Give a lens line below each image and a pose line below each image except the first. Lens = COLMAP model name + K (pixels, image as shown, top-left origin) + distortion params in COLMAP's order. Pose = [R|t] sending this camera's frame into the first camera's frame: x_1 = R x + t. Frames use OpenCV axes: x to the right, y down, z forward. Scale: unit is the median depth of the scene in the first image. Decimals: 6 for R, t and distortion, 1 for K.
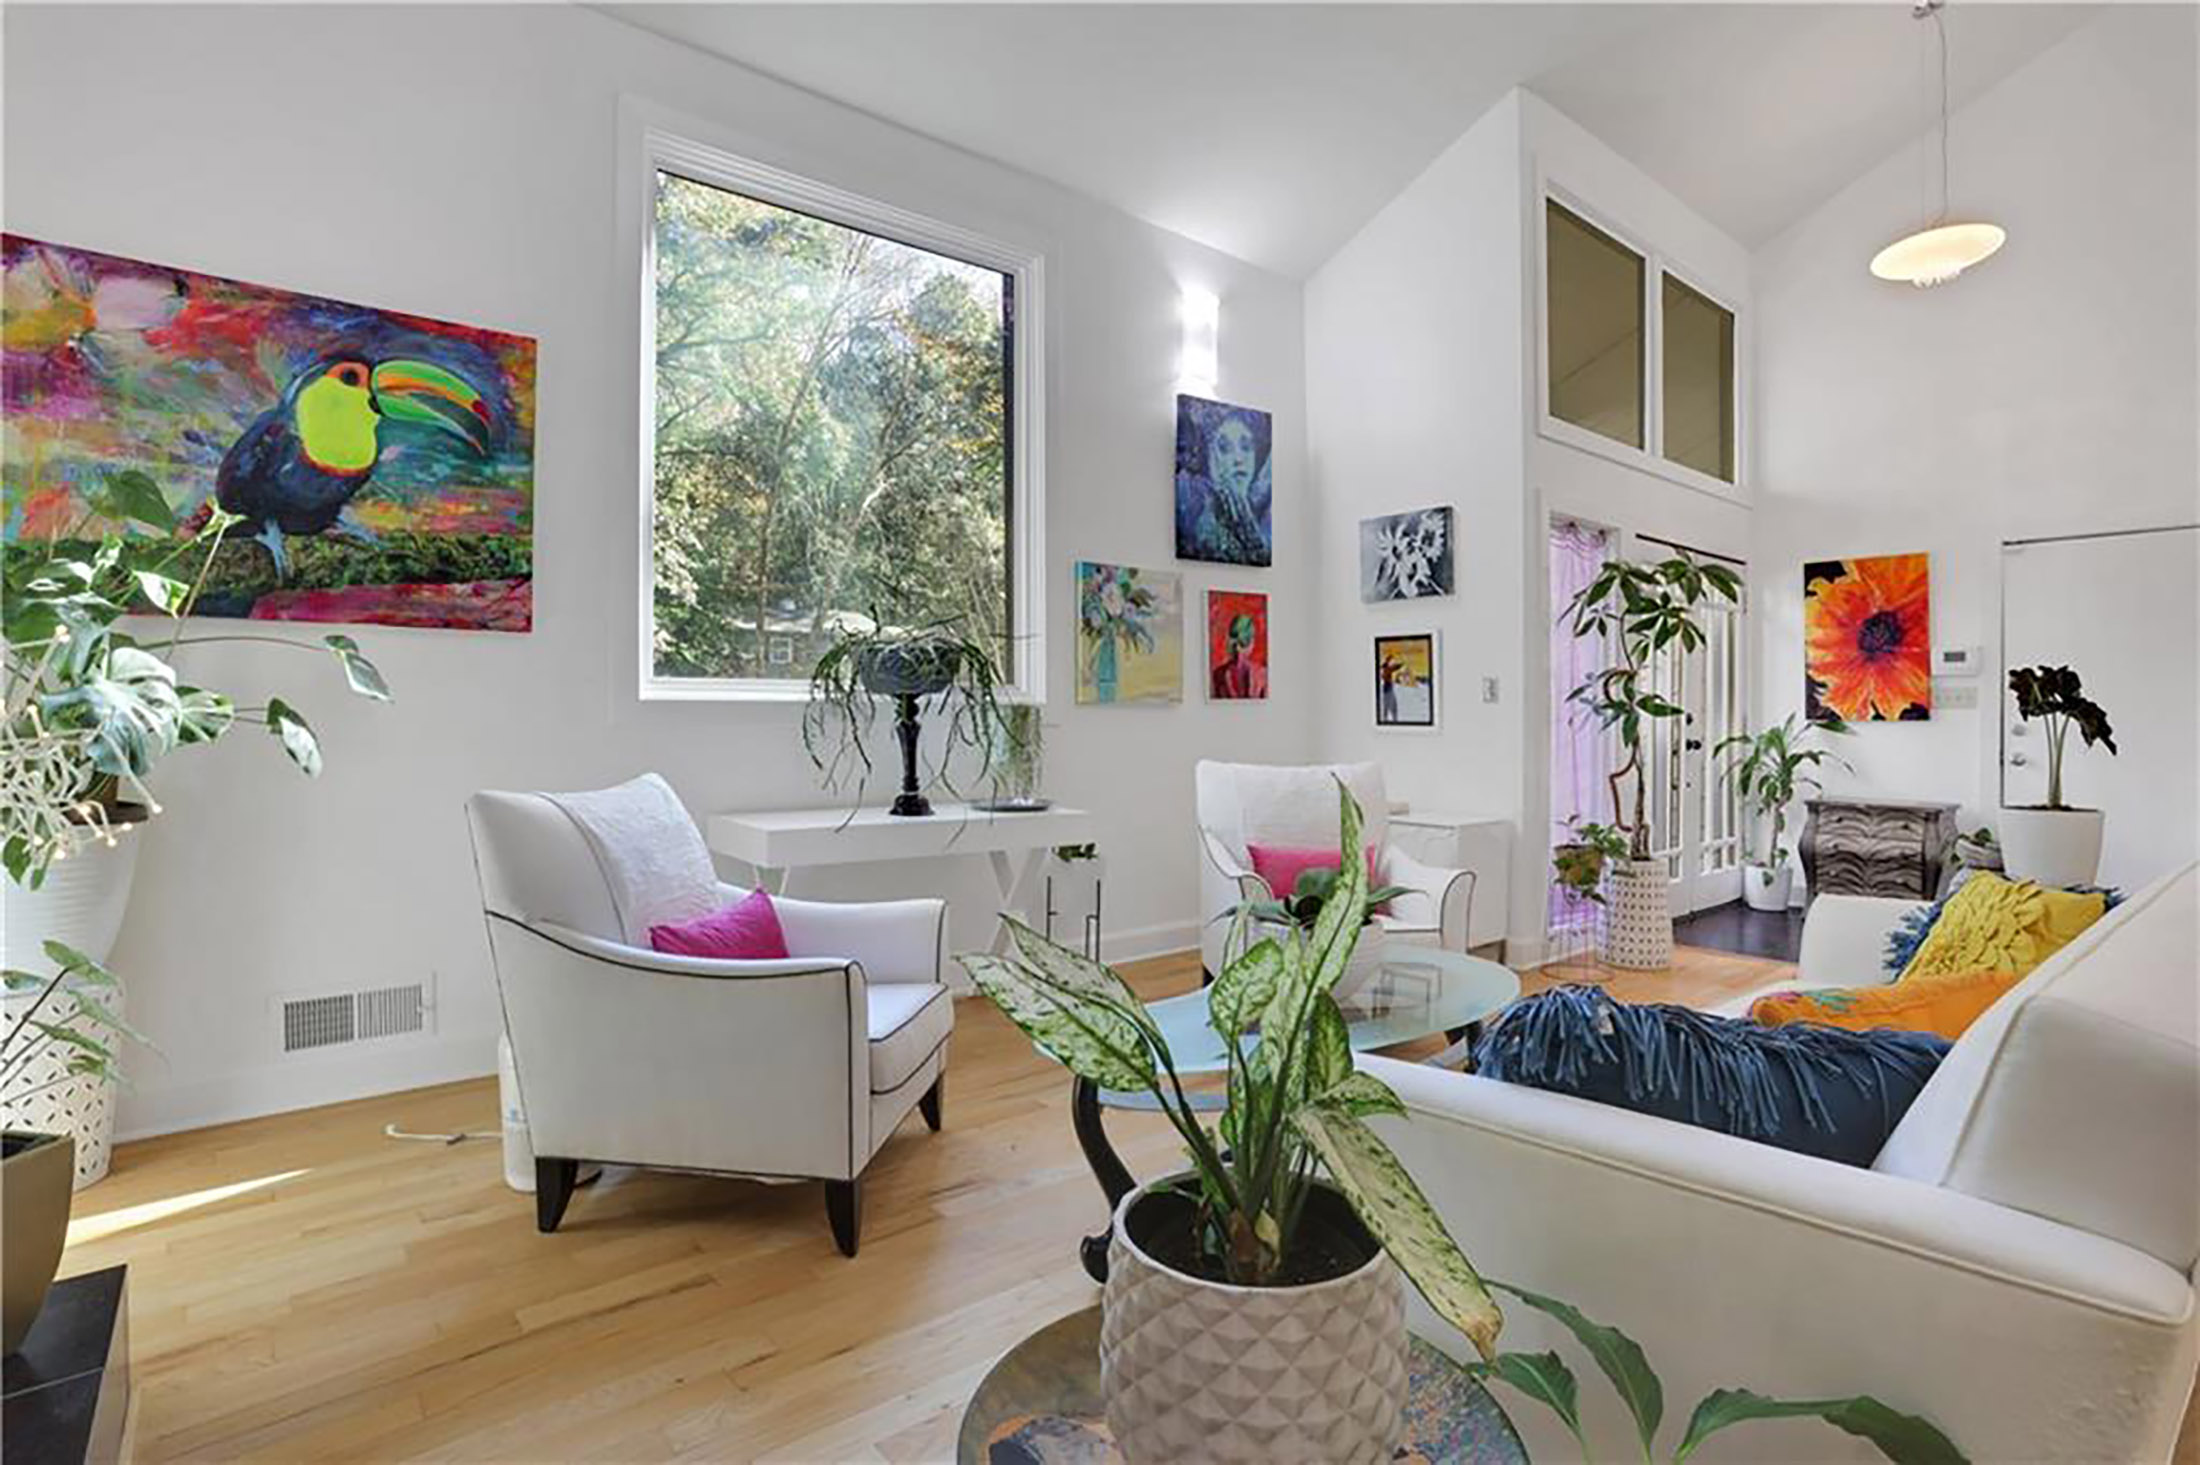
lens RADIAL K [[1026.3, 0, 1098.4], [0, 1026.3, 704.8], [0, 0, 1]] dist [-0.064744, 0.024005]
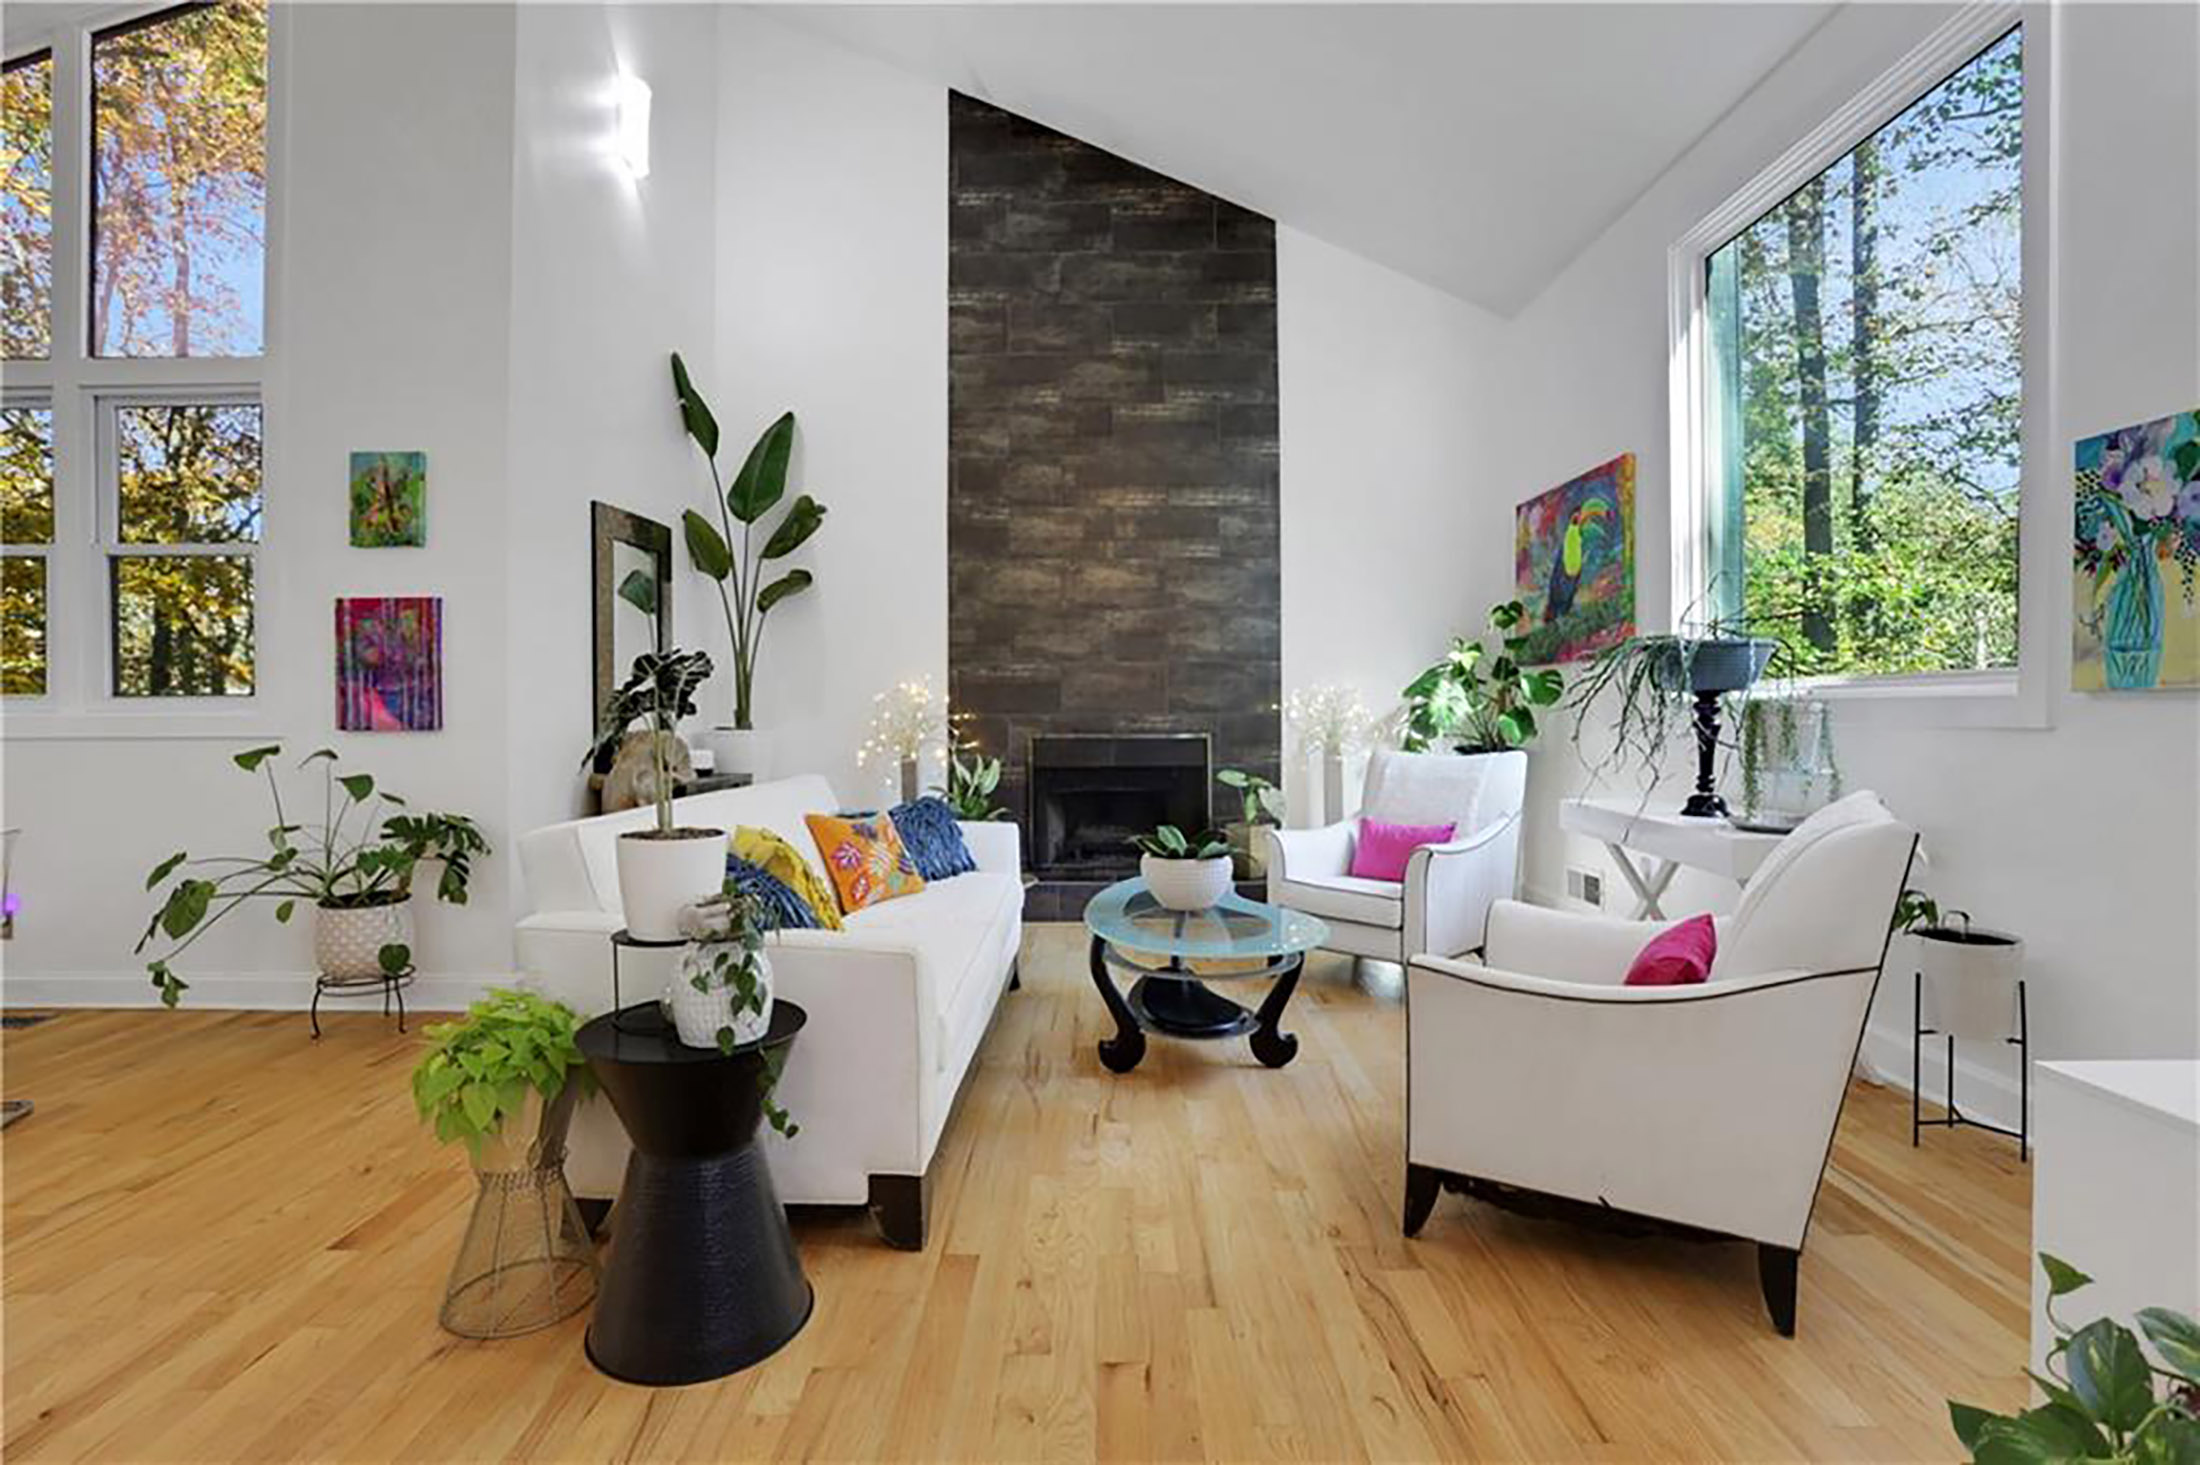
lens RADIAL K [[1025.4, 0, 1118.6], [0, 1025.4, 723.6], [0, 0, 1]] dist [-0.082906, 0.036100]
pose [[-0.597060, 0.008492, -0.802152, 0.648716], [0.008942, 0.999952, 0.003930, 0.007798], [0.802147, -0.004826, -0.597107, 0.794248]]
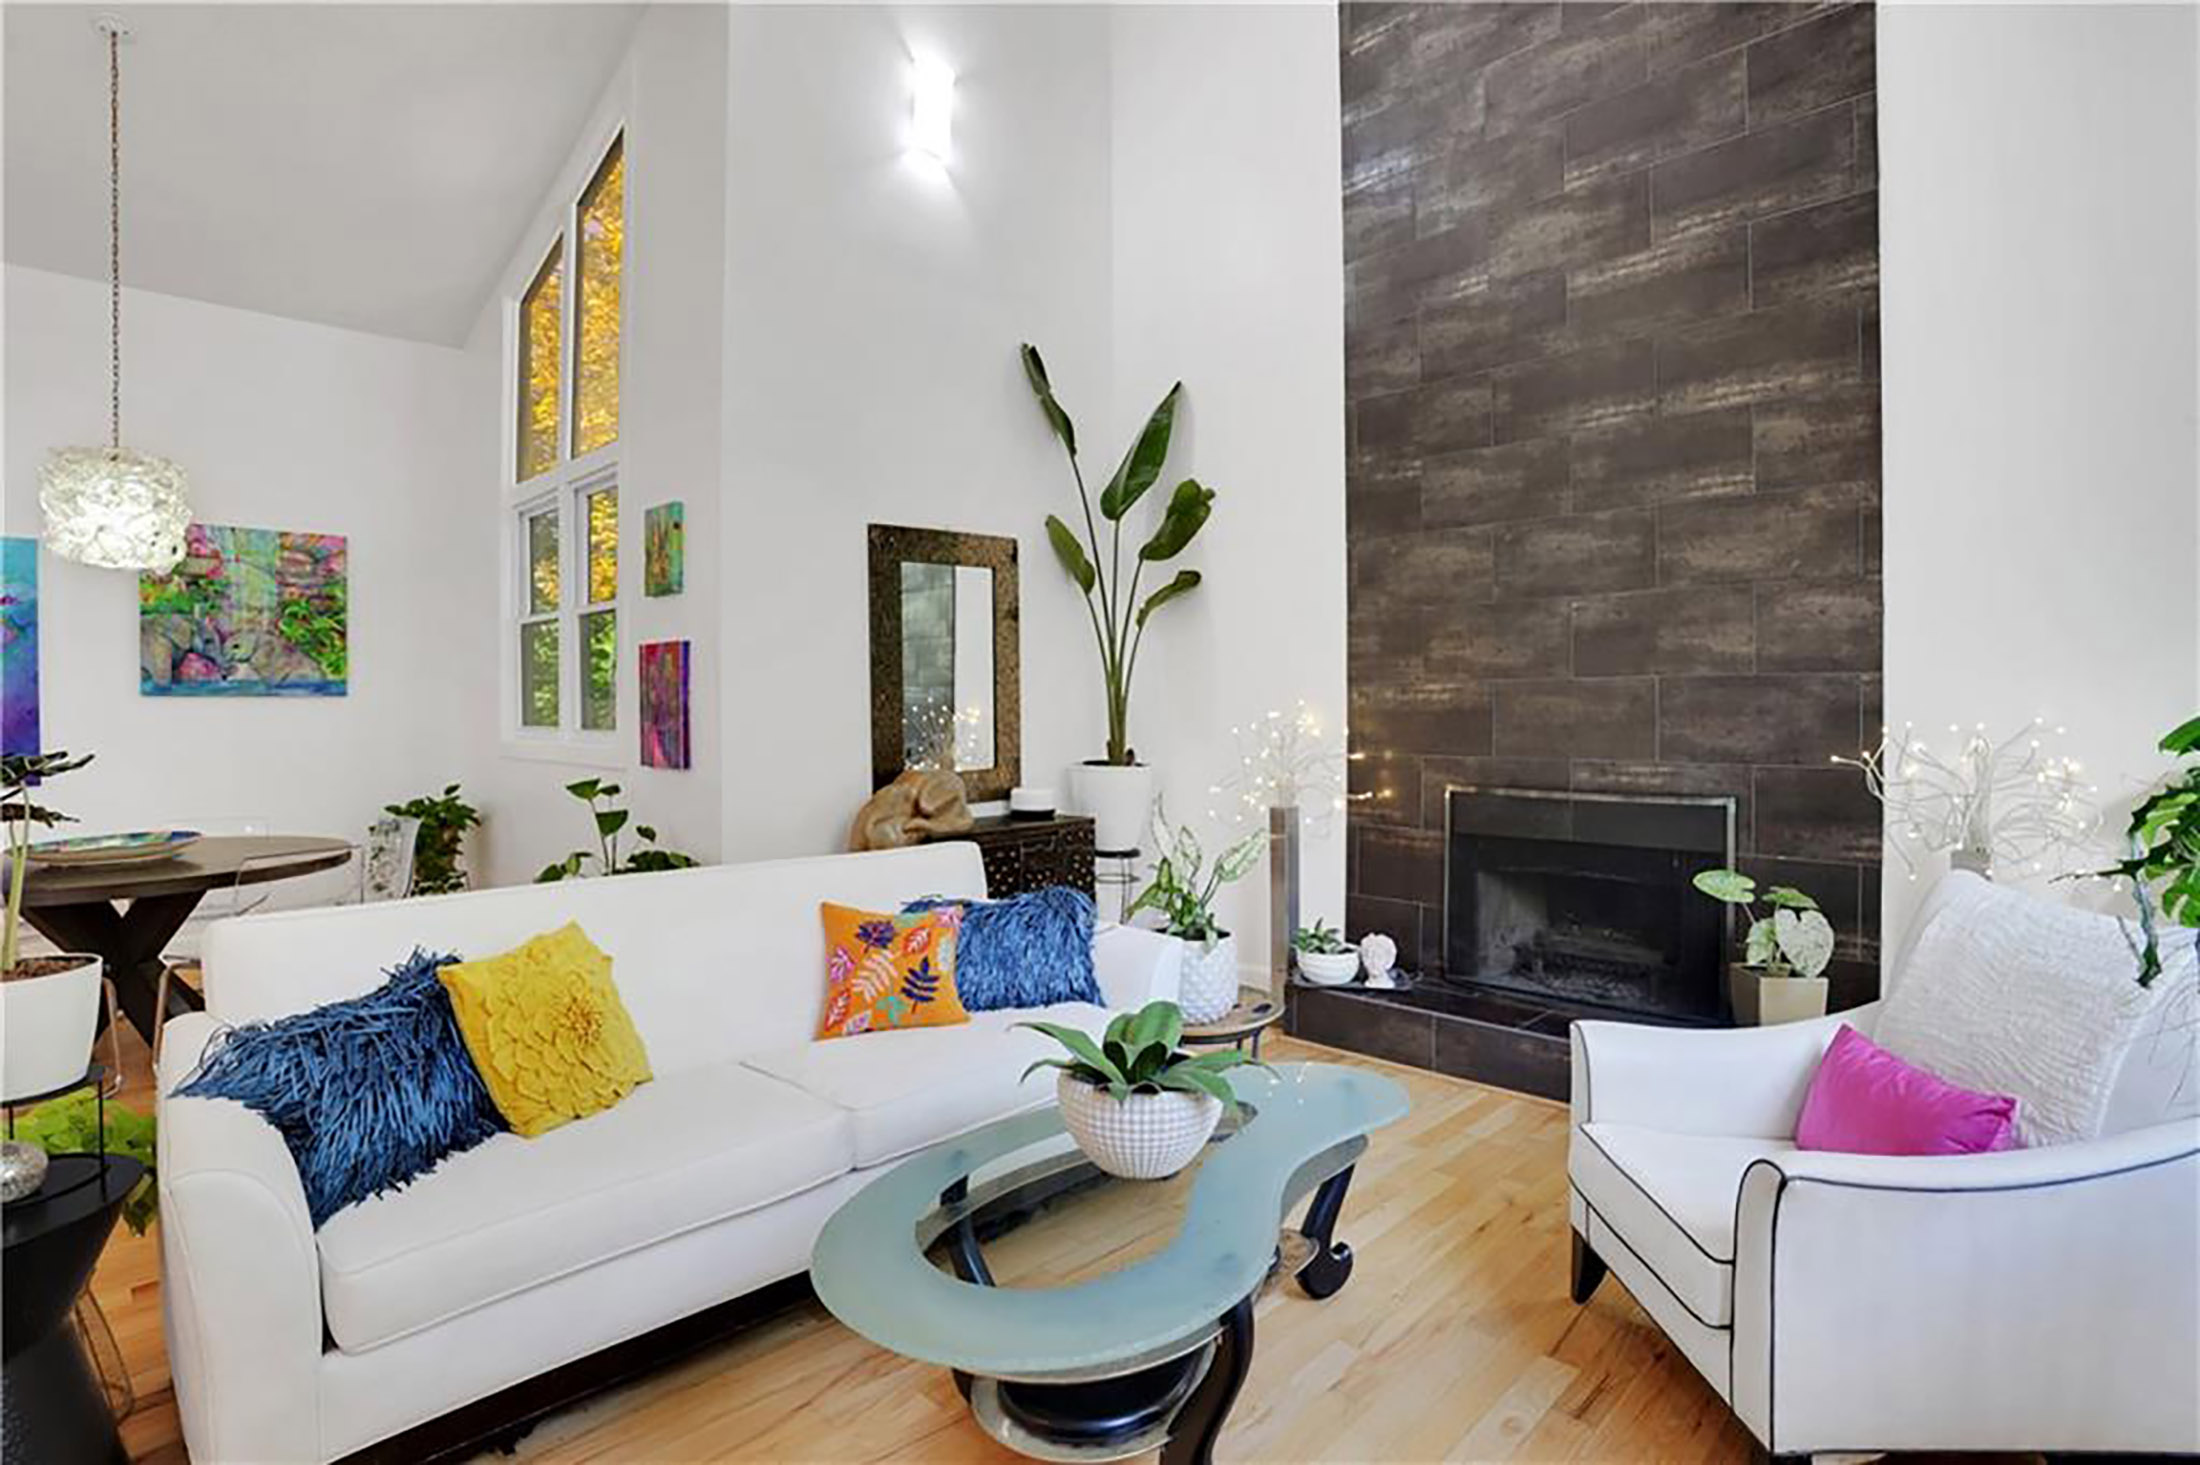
lens RADIAL K [[1109.3, 0, 1113.2], [0, 1109.3, 707.3], [0, 0, 1]] dist [-0.071753, 0.036337]
pose [[-0.991048, 0.001389, -0.133495, 0.154103], [0.001883, 0.999992, -0.003575, -0.033592], [0.133489, -0.003794, -0.991043, 0.834976]]
